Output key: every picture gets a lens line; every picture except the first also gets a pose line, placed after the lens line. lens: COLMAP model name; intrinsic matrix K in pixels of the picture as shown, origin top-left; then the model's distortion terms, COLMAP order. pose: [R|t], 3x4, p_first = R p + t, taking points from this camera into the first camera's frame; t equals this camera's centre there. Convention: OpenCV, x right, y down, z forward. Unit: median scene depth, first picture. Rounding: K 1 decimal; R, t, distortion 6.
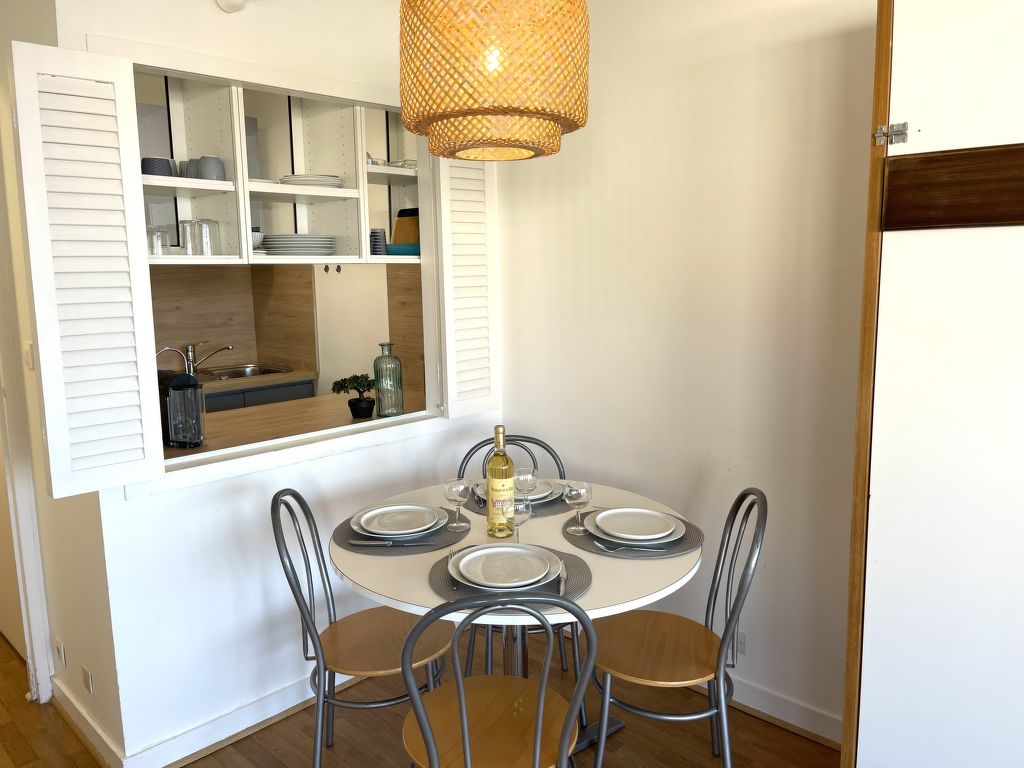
lens RADIAL K [[783.3, 0, 513.3], [0, 783.3, 383.7], [0, 0, 1]] dist [0.073459, -0.103455]
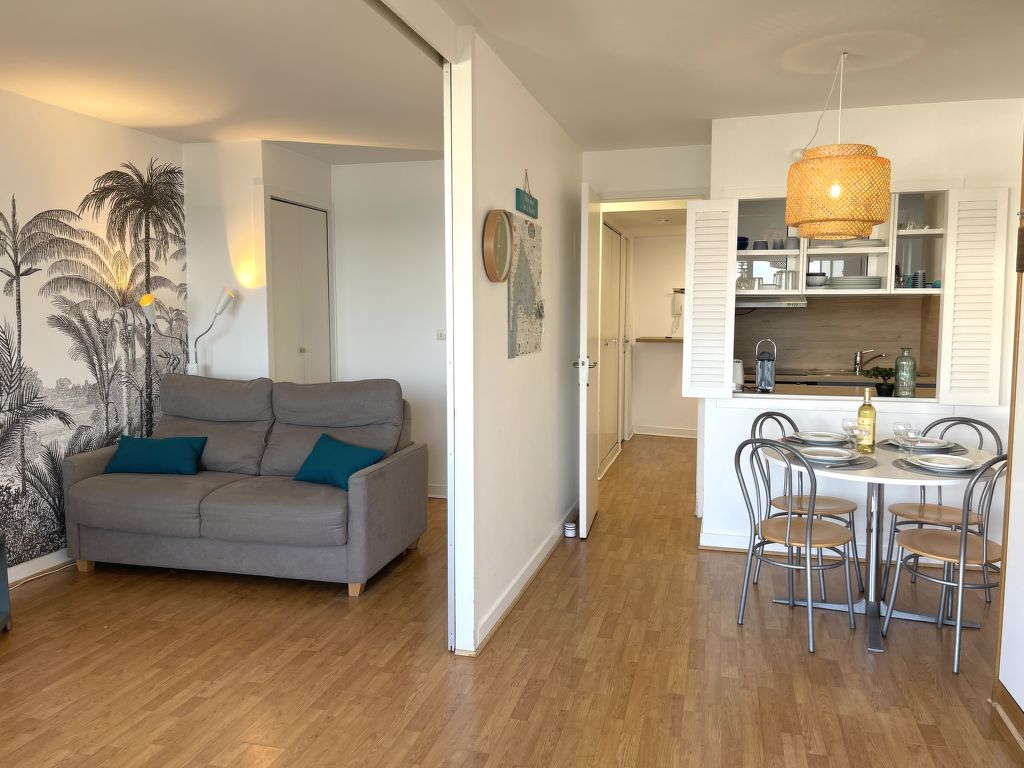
lens RADIAL K [[766.5, 0, 509.3], [0, 766.5, 378.4], [0, 0, 1]] dist [0.070787, -0.100382]
pose [[0.482997, 0.093880, -0.870575, 0.808921], [-0.137429, 0.990041, 0.030517, 0.068489], [0.864770, 0.104902, 0.491089, -0.380466]]
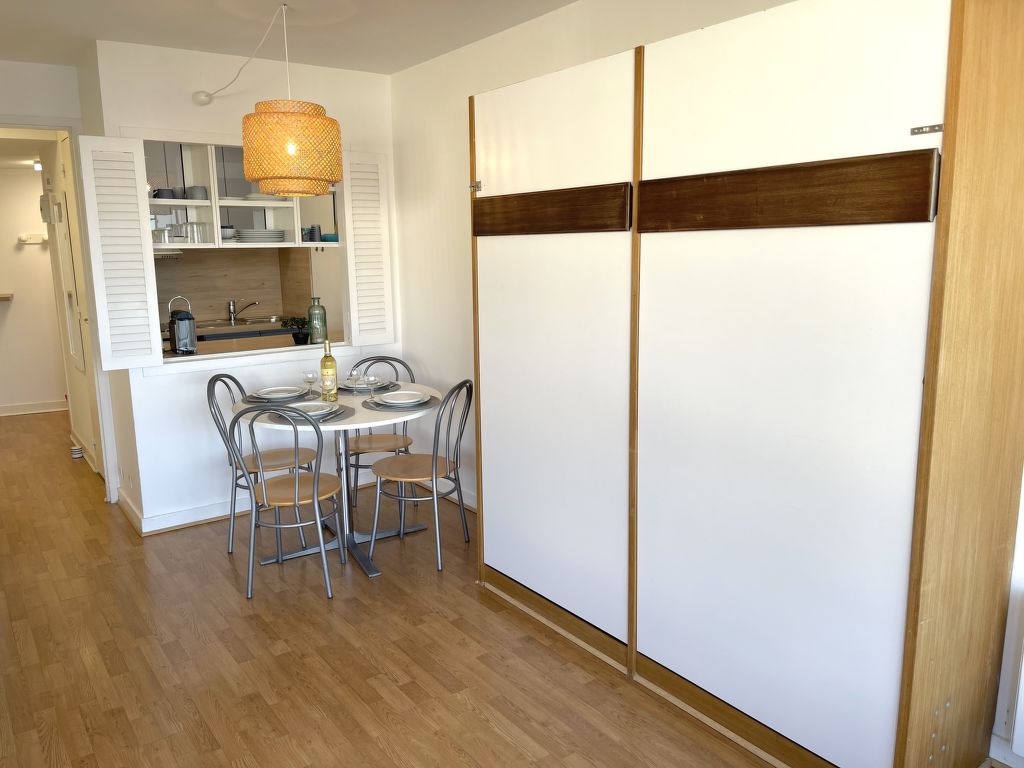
lens RADIAL K [[766.5, 0, 509.3], [0, 766.5, 378.4], [0, 0, 1]] dist [0.070787, -0.100382]
pose [[0.986563, 0.031406, -0.160336, 0.517607], [-0.027083, 0.999210, 0.029081, 0.060384], [0.161122, -0.024347, 0.986634, -0.518420]]
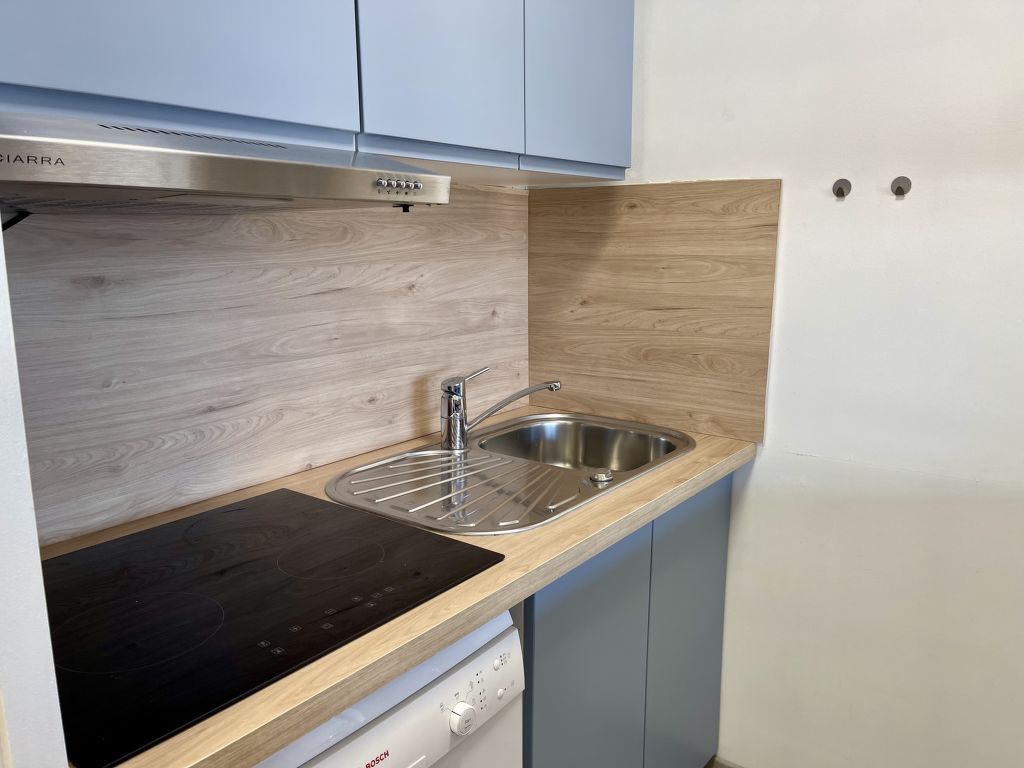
lens RADIAL K [[766.5, 0, 509.3], [0, 766.5, 378.4], [0, 0, 1]] dist [0.070787, -0.100382]
pose [[0.992565, -0.005143, 0.121608, -0.667615], [0.002390, 0.999738, 0.022775, -0.091187], [-0.121693, -0.022315, 0.992317, 0.948694]]
